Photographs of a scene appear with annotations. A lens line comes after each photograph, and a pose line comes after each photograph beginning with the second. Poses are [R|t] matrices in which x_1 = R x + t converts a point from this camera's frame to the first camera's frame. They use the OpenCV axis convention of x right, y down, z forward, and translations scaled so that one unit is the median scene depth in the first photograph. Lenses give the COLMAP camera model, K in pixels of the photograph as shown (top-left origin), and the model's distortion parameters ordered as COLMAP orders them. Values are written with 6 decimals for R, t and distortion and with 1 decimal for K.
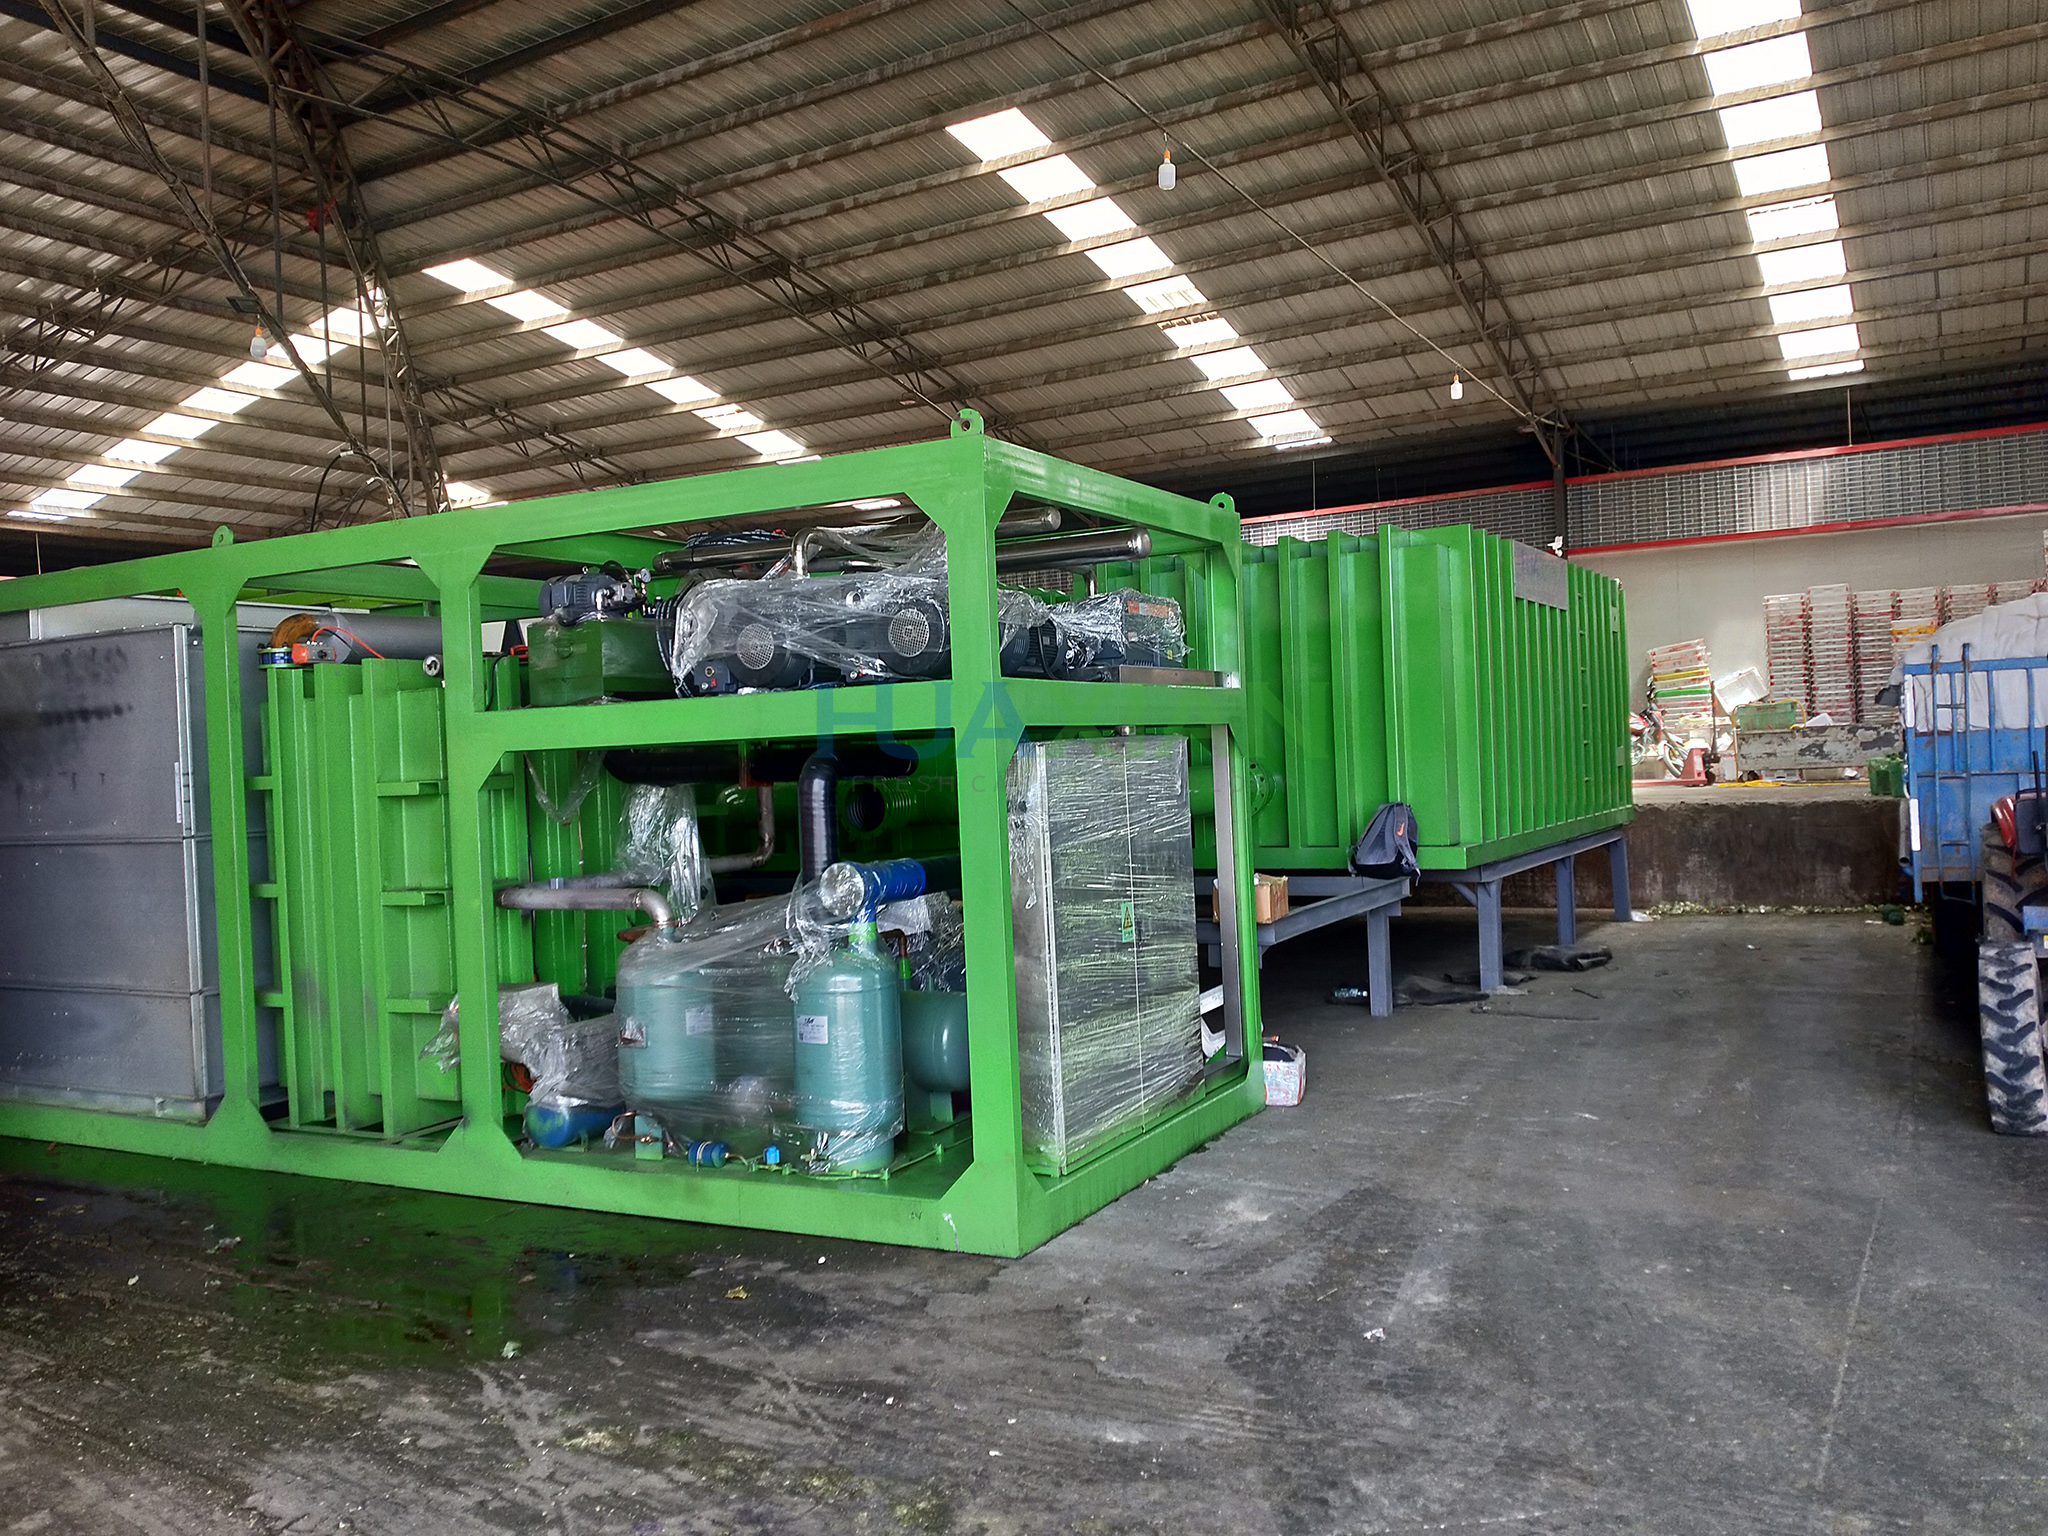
lens RADIAL K [[1613.1, 0, 1037.6], [0, 1613.1, 766.1], [0, 0, 1]] dist [0.040146, -0.079425]
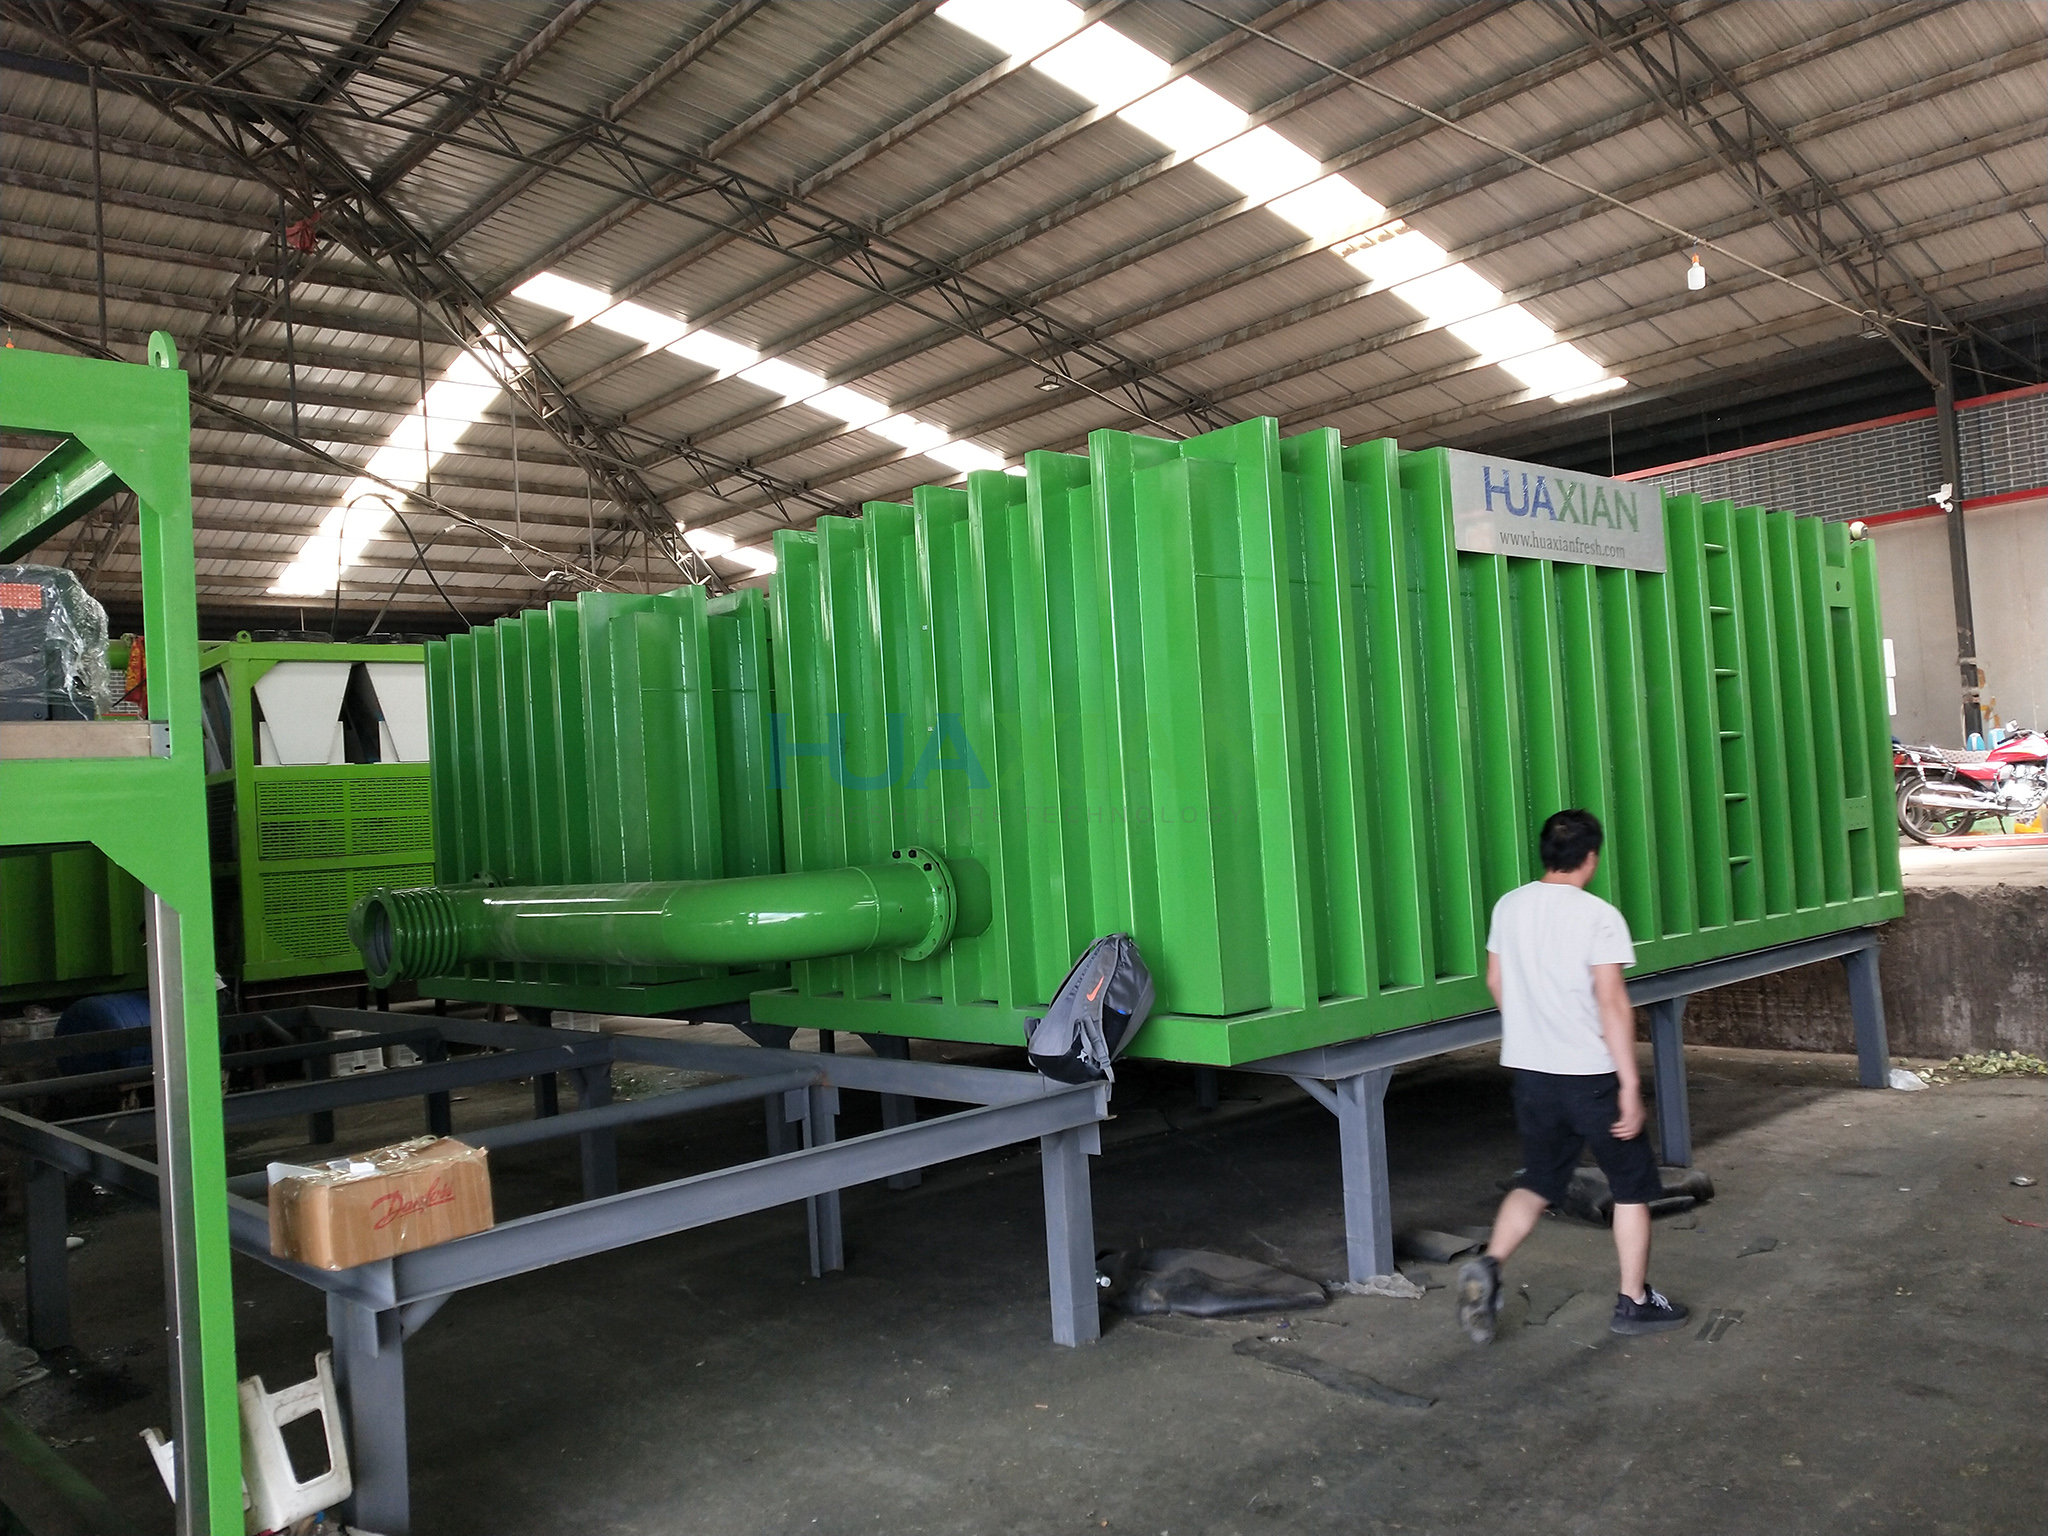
lens RADIAL K [[1613.1, 0, 1037.6], [0, 1613.1, 766.1], [0, 0, 1]] dist [0.040146, -0.079425]
pose [[0.951797, -0.029695, -0.305288, 0.177620], [0.022982, 0.999409, -0.025559, -0.010532], [0.305866, 0.017311, 0.951917, 0.233276]]
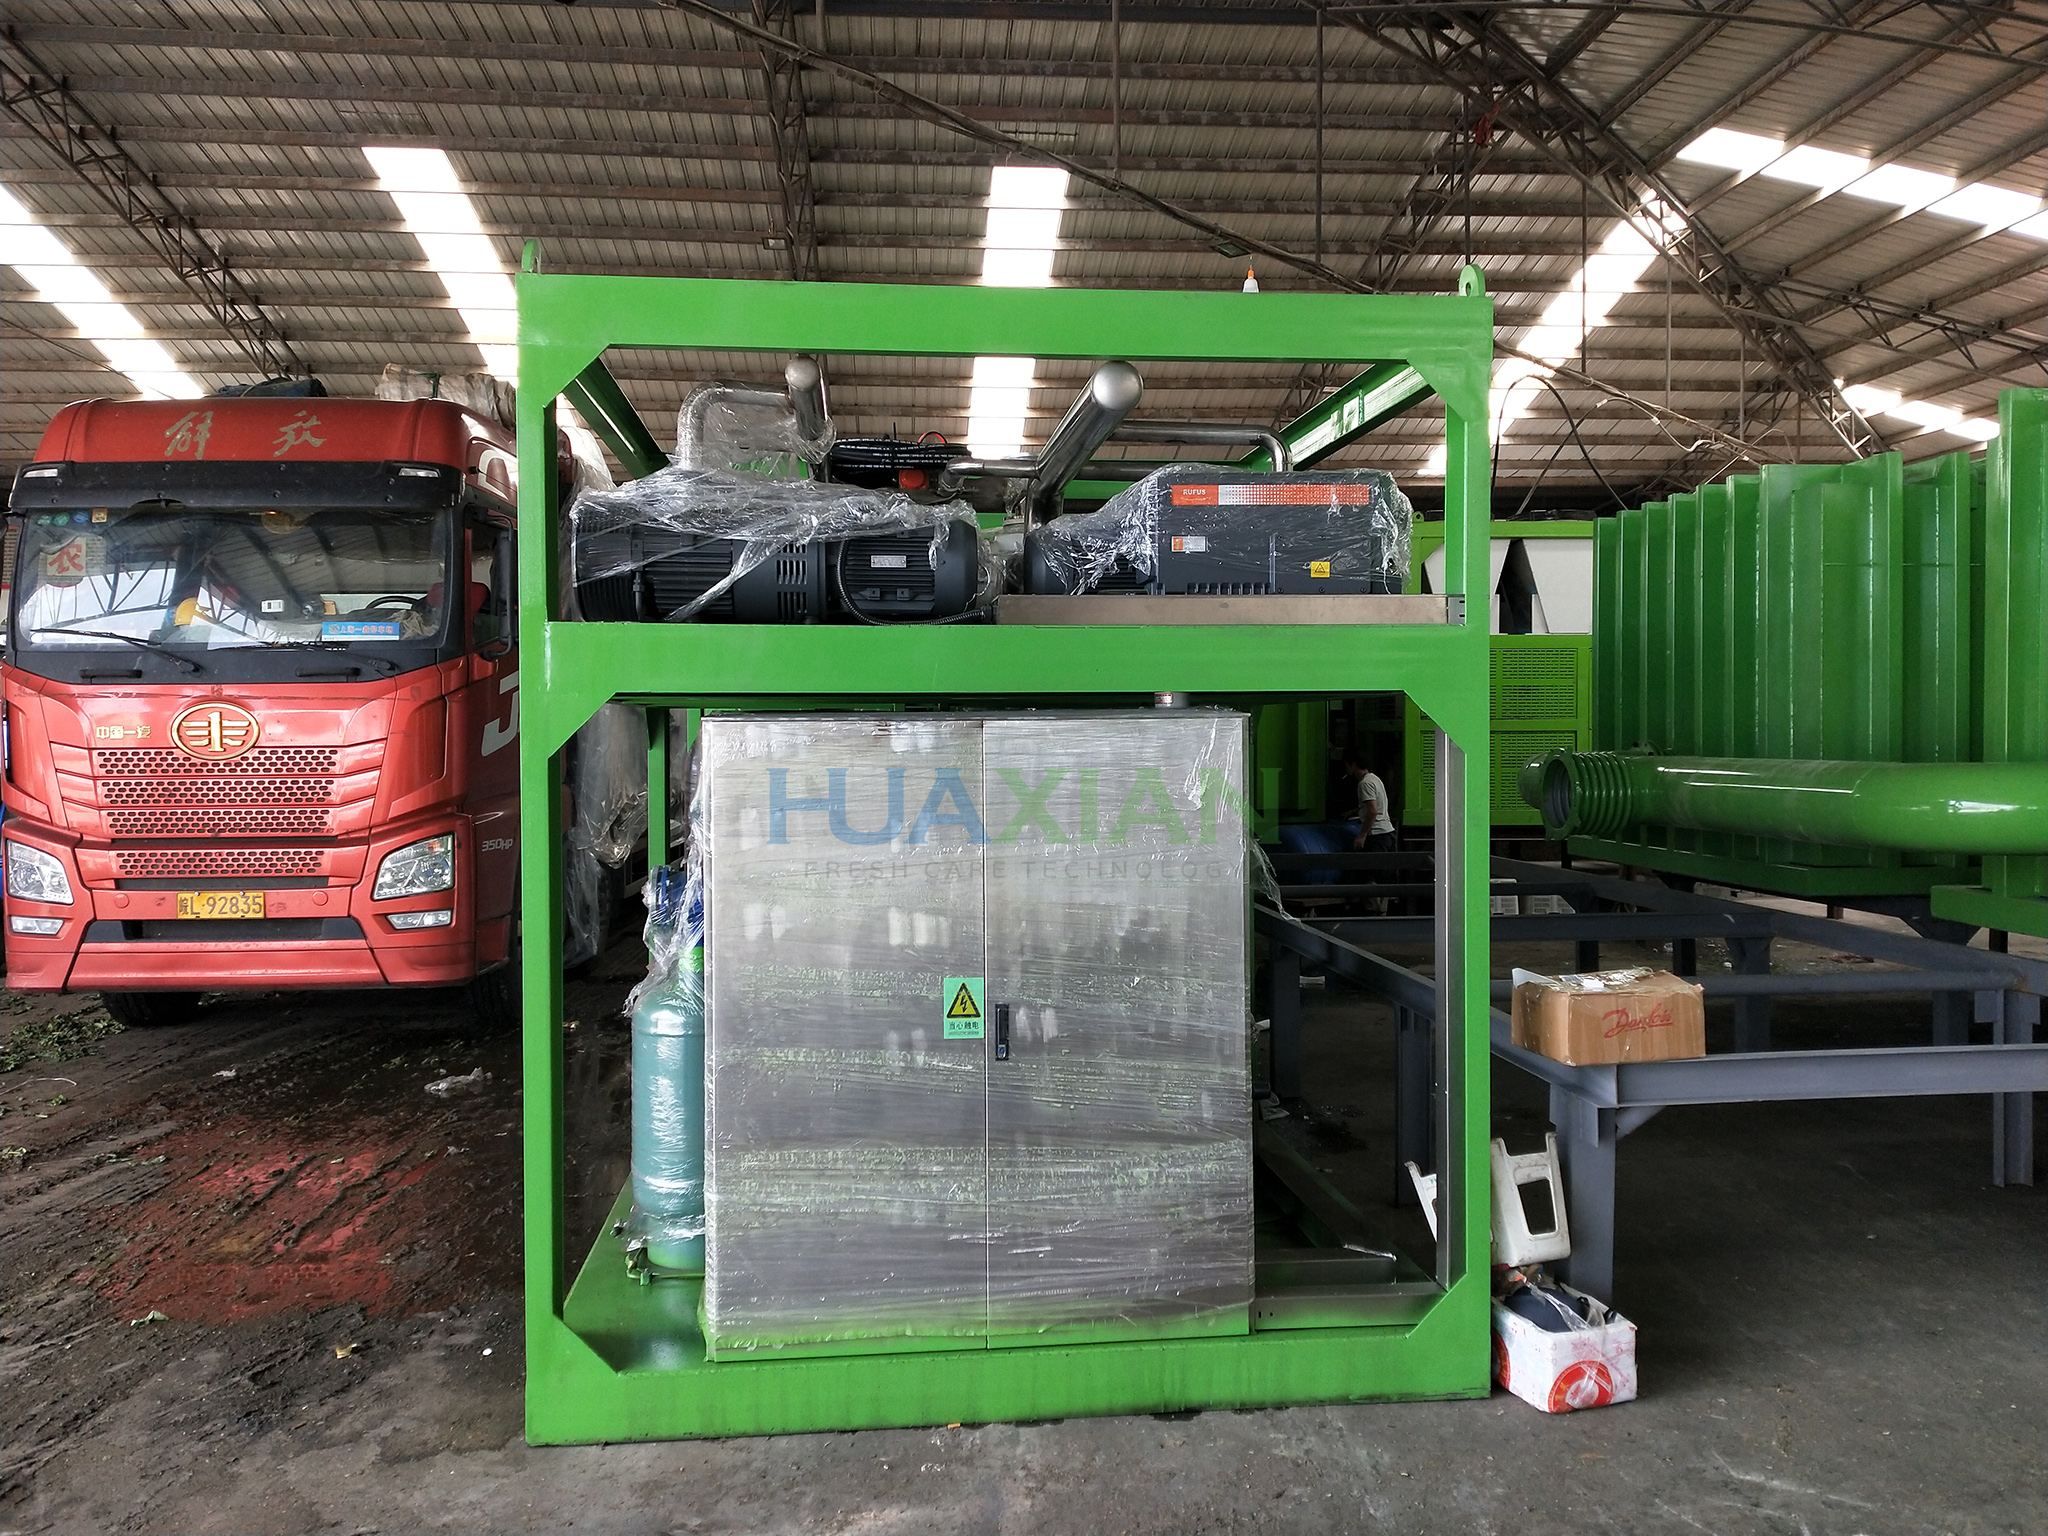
lens RADIAL K [[1613.1, 0, 1037.6], [0, 1613.1, 766.1], [0, 0, 1]] dist [0.040146, -0.079425]
pose [[0.566426, 0.057925, -0.822075, 0.179003], [-0.024701, 0.998272, 0.053320, -0.009621], [0.823743, -0.009896, 0.566878, 0.206392]]
